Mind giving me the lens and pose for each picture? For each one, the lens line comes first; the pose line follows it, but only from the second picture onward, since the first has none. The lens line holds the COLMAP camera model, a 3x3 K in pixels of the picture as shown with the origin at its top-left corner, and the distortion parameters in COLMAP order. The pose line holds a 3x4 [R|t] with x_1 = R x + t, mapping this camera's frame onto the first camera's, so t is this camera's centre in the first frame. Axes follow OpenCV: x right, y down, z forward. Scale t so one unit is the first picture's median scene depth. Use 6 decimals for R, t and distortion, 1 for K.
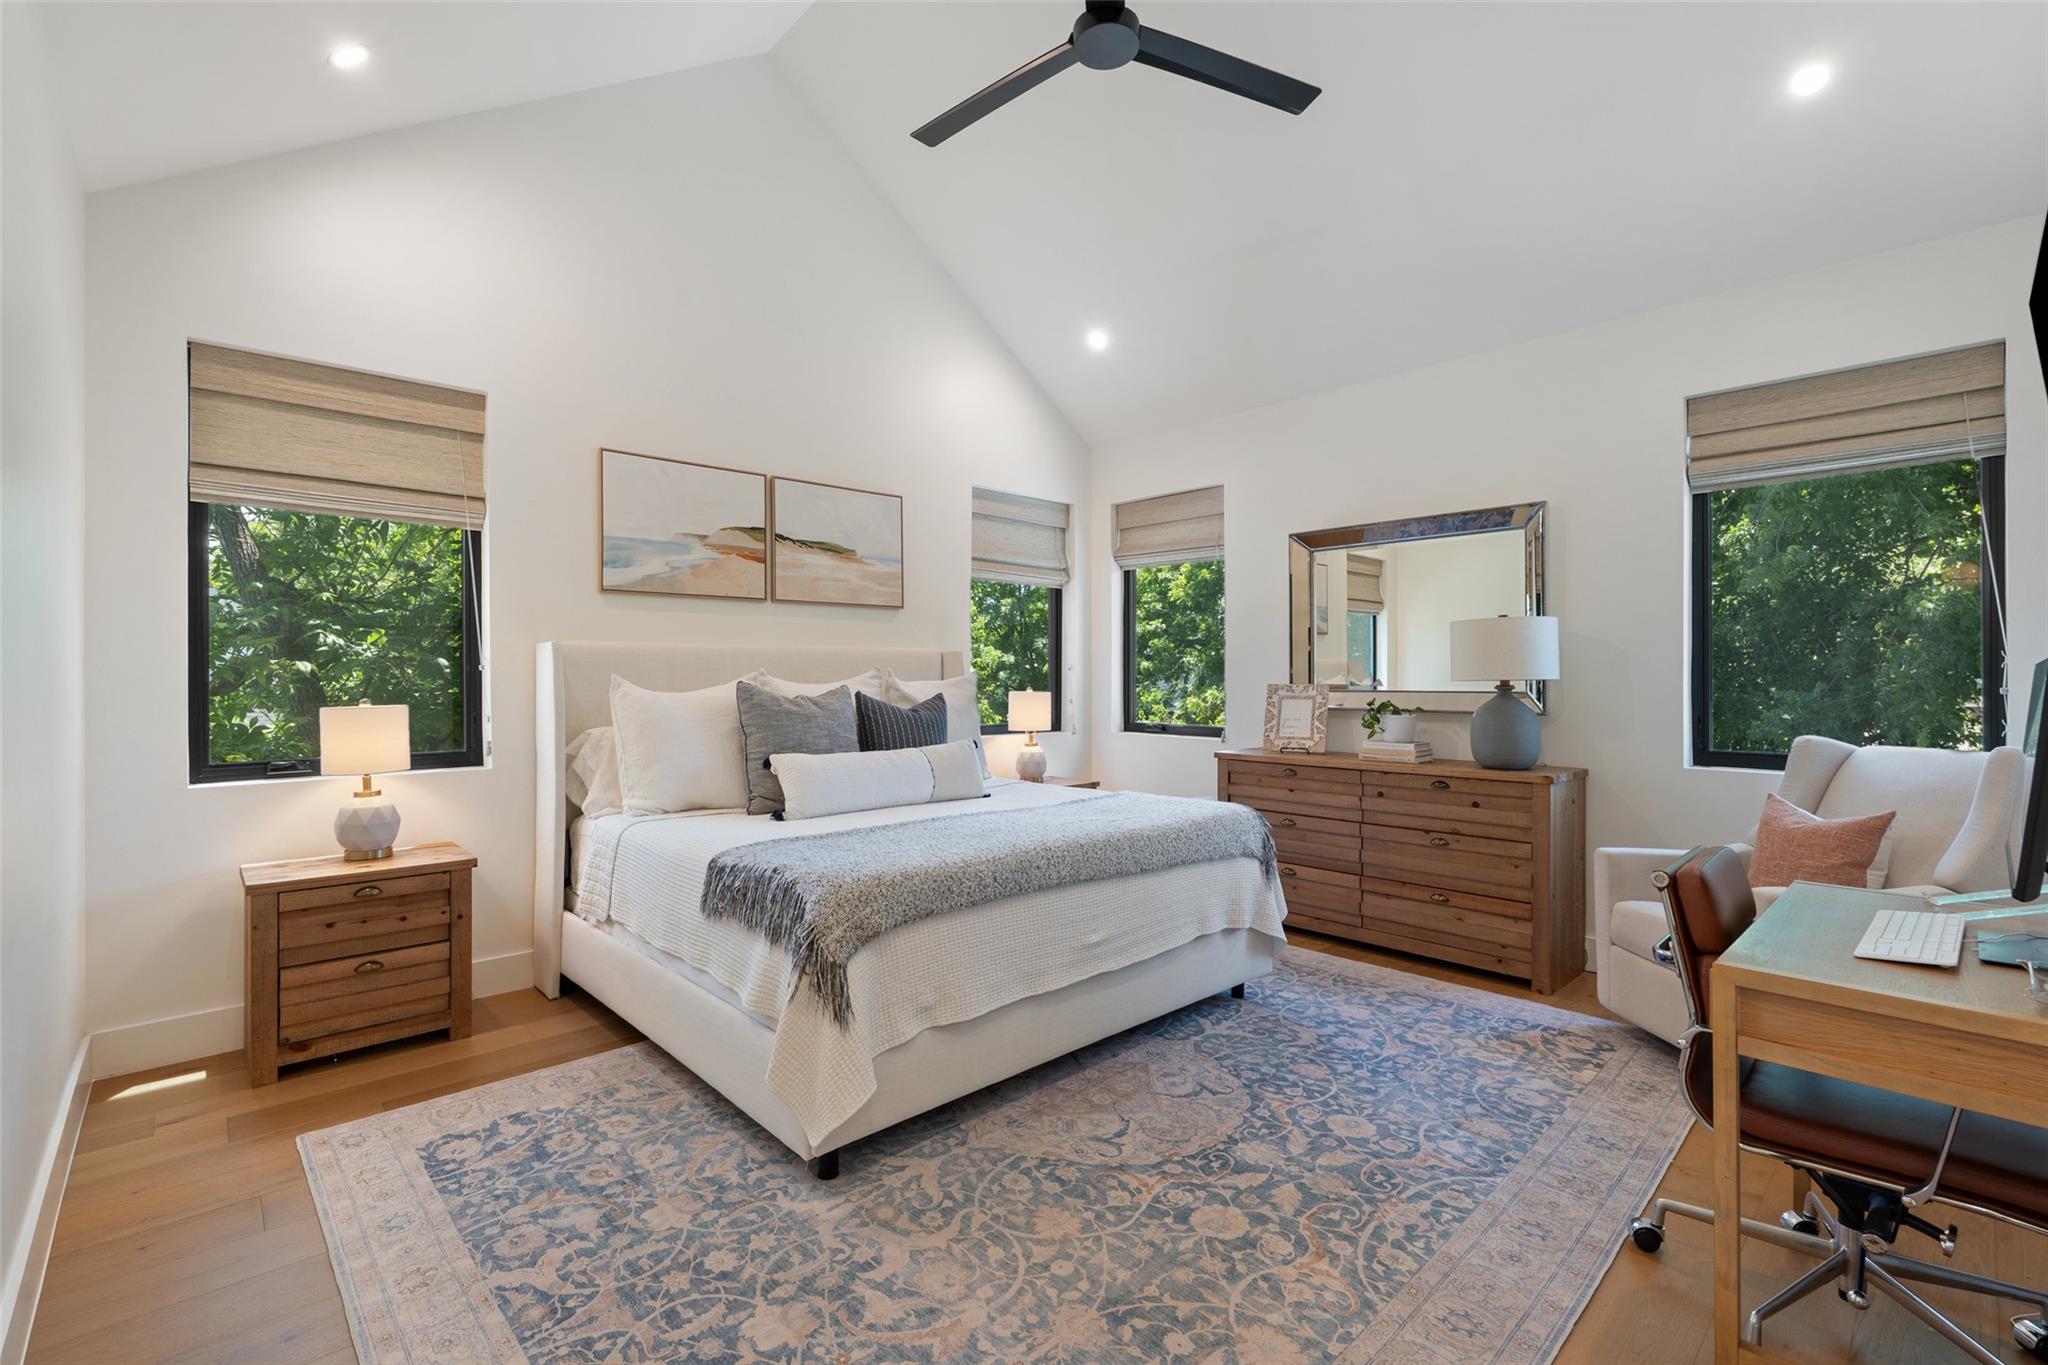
lens RADIAL K [[901.2, 0, 1023.7], [0, 901.2, 678.0], [0, 0, 1]] dist [-0.001061, -0.000448]
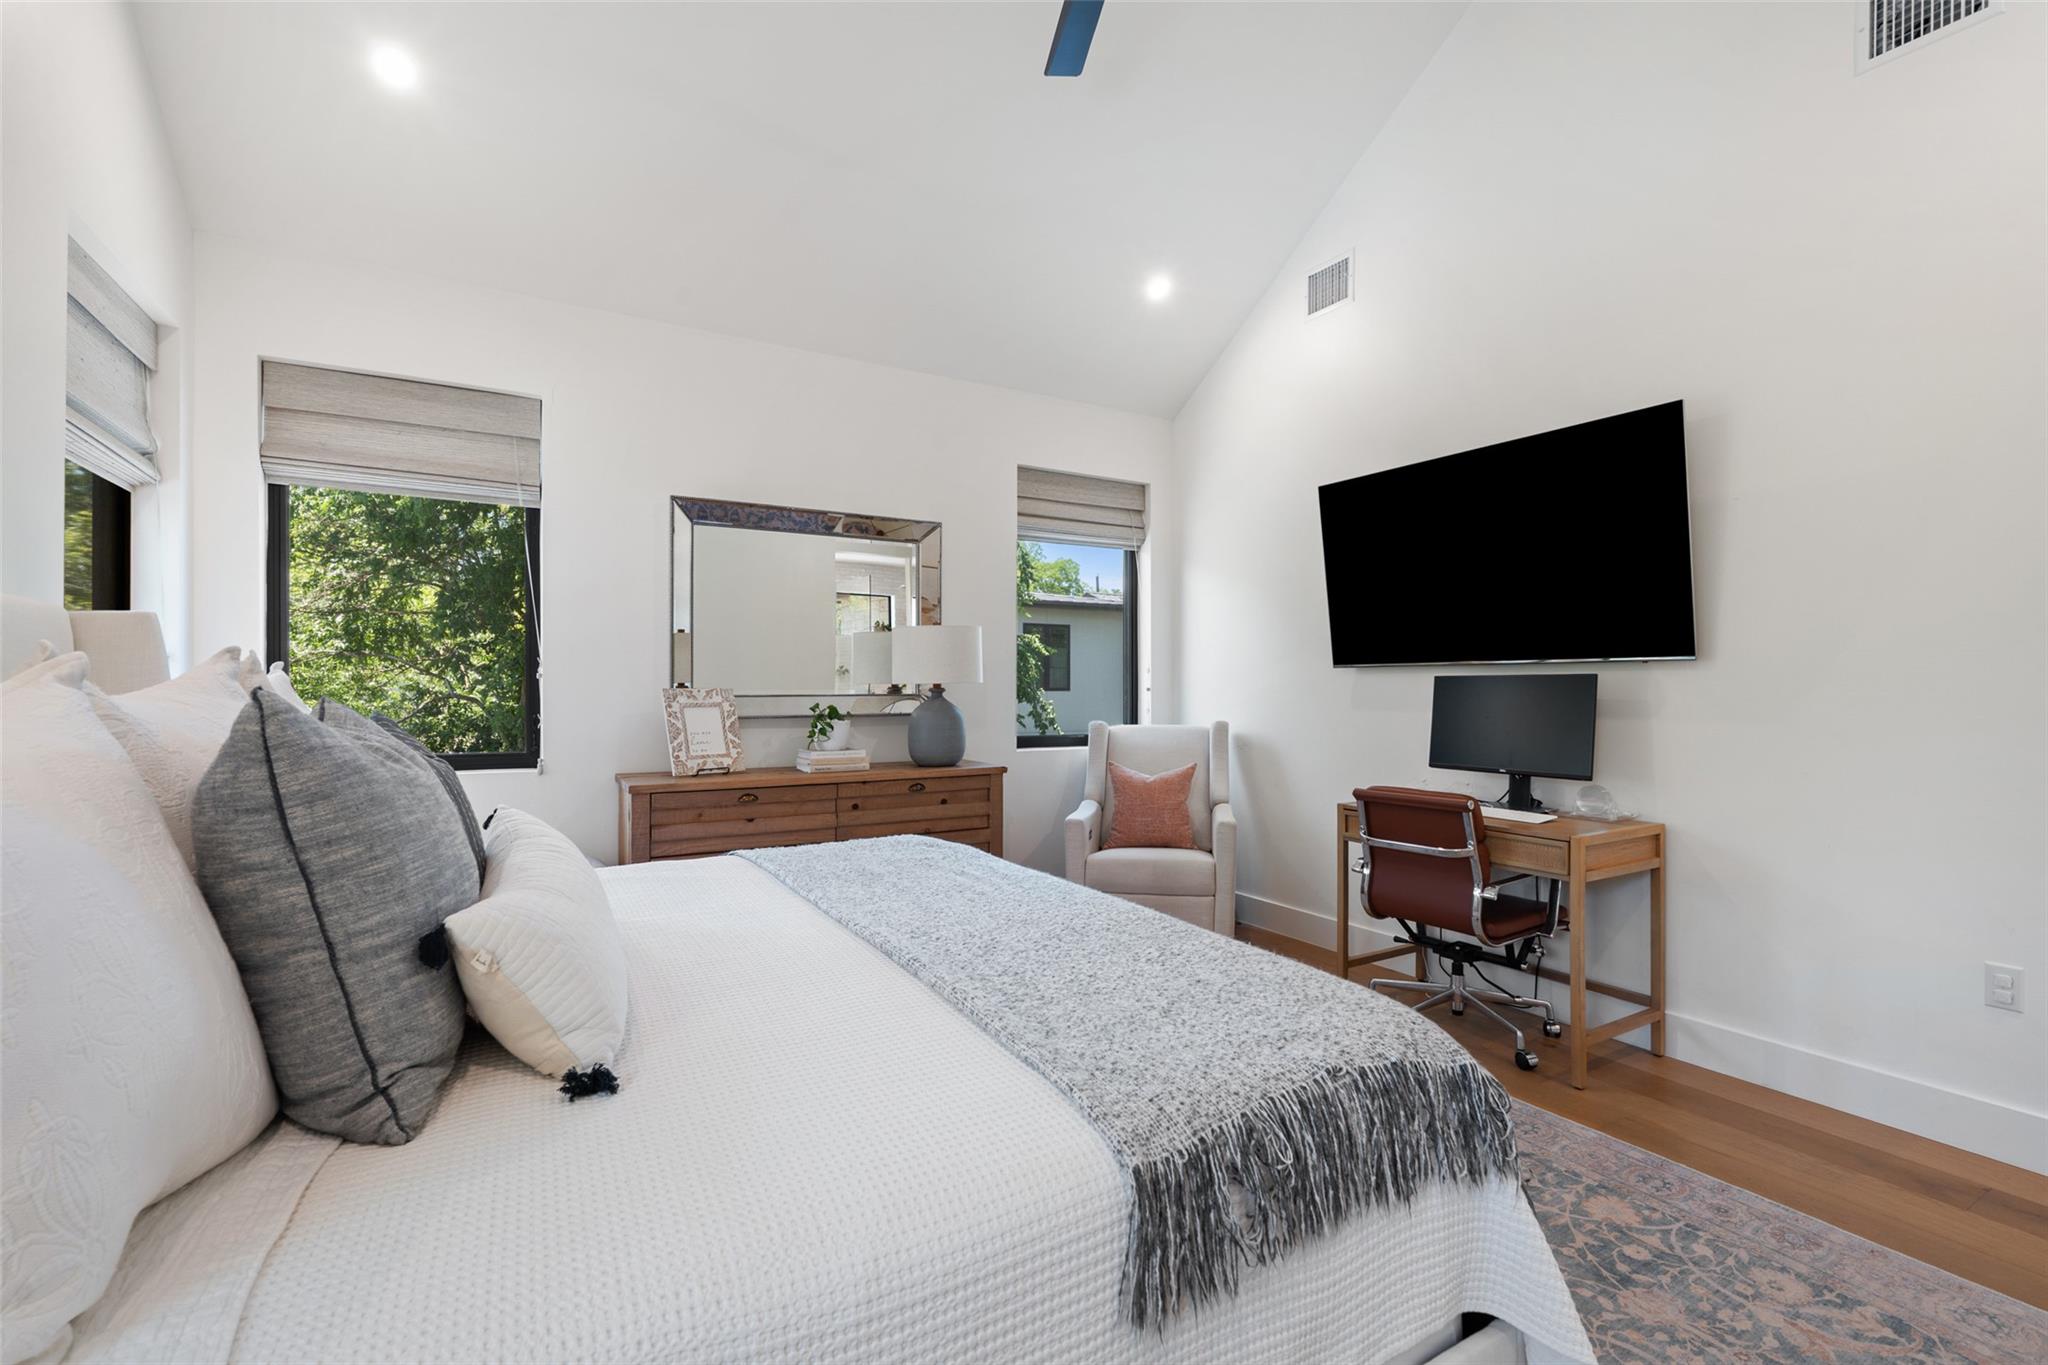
lens RADIAL K [[901.2, 0, 1023.7], [0, 901.2, 678.0], [0, 0, 1]] dist [-0.001061, -0.000448]
pose [[0.212967, 0.002847, 0.977055, -0.451592], [-0.003931, 0.999990, -0.002057, -0.002131], [-0.977052, -0.003403, 0.212976, 0.602837]]
